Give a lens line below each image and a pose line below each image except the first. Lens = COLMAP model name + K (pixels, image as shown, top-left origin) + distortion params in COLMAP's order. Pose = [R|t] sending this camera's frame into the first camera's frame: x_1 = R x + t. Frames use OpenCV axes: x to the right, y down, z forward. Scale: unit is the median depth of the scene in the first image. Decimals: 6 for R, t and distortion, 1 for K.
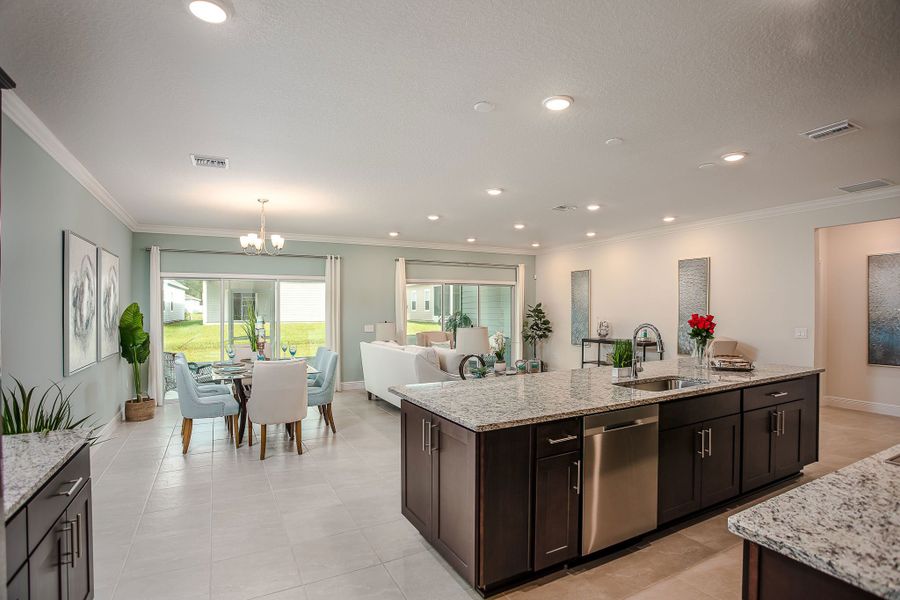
lens RADIAL K [[448.2, 0, 452.5], [0, 448.2, 315.6], [0, 0, 1]] dist [-0.051591, 0.000567]
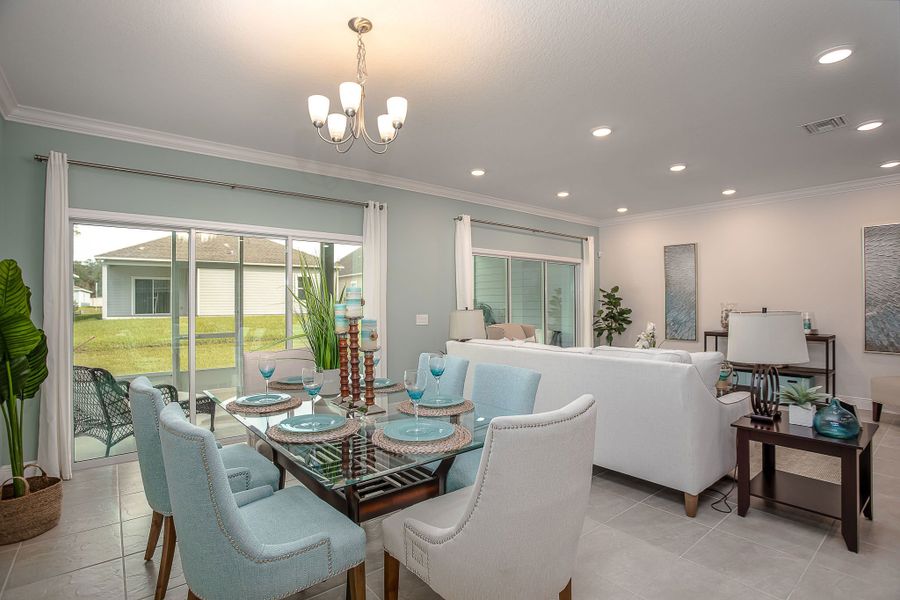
lens RADIAL K [[438.0, 0, 451.7], [0, 438.0, 307.1], [0, 0, 1]] dist [-0.051938, 0.012729]
pose [[0.982911, 0.000554, 0.184080, -0.239230], [0.000742, 0.999975, -0.006970, 0.013287], [-0.184079, 0.006987, 0.982887, 0.327082]]
